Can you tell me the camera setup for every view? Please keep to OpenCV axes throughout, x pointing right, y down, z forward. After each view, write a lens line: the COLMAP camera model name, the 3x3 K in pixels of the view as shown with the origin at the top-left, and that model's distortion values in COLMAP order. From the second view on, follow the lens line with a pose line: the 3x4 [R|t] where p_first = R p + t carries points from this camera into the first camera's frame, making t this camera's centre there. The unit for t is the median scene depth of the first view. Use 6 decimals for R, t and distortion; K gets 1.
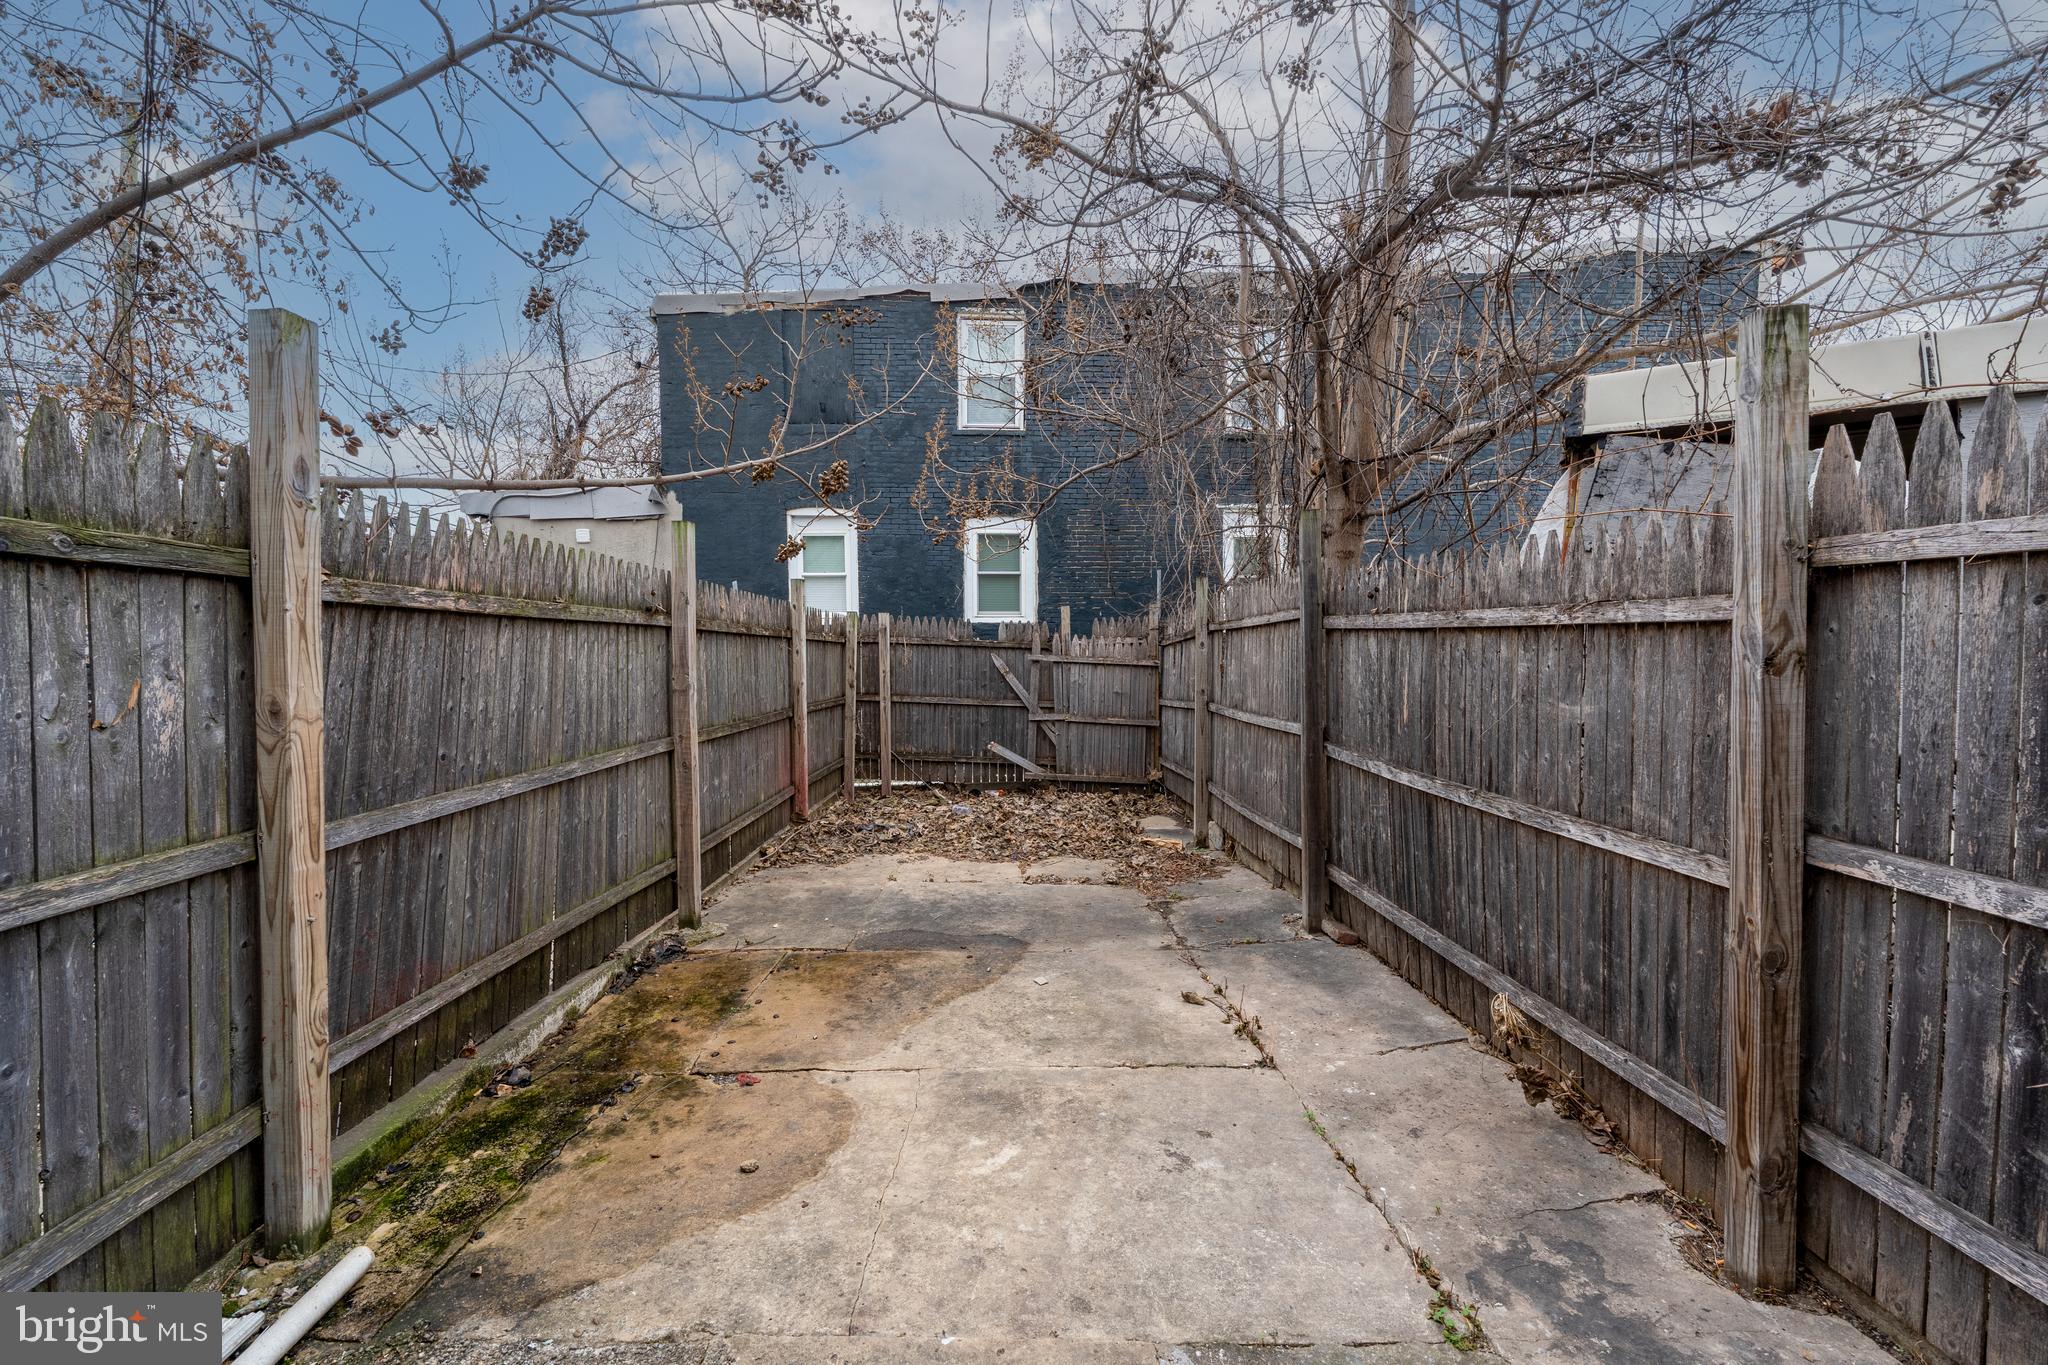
lens RADIAL K [[827.8, 0, 1024.0], [0, 827.8, 682.5], [0, 0, 1]] dist [0.000879, -0.000398]
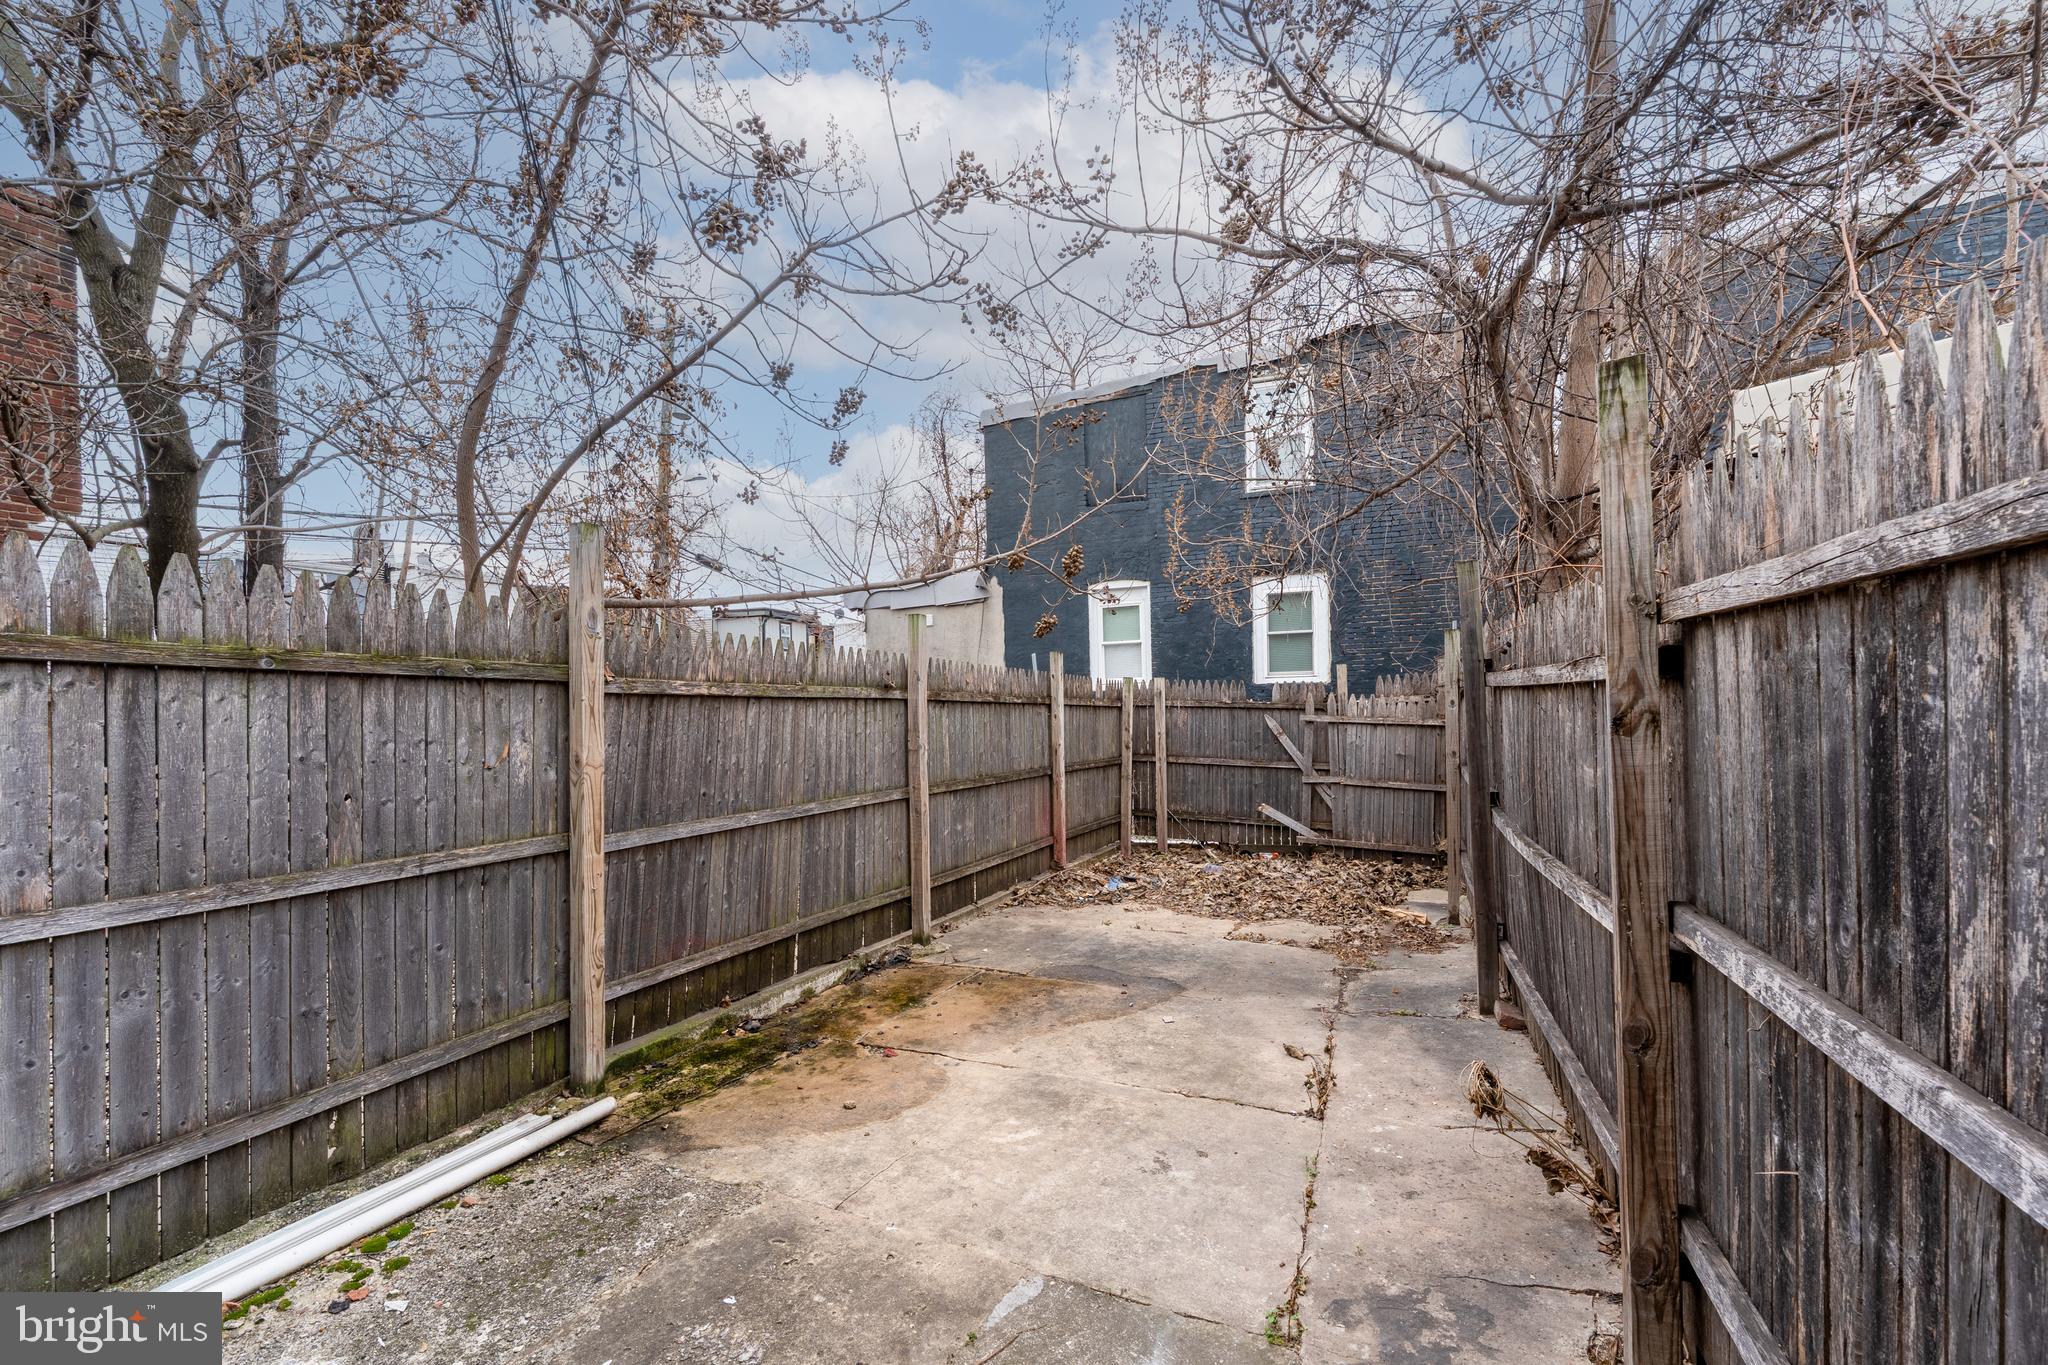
lens RADIAL K [[845.2, 0, 1047.6], [0, 845.2, 716.2], [0, 0, 1]] dist [0.002058, -0.000175]
pose [[0.911822, -0.013529, -0.410362, 0.351663], [-0.000069, 0.999452, -0.033105, 0.000639], [0.410585, 0.030215, 0.911322, -0.089182]]
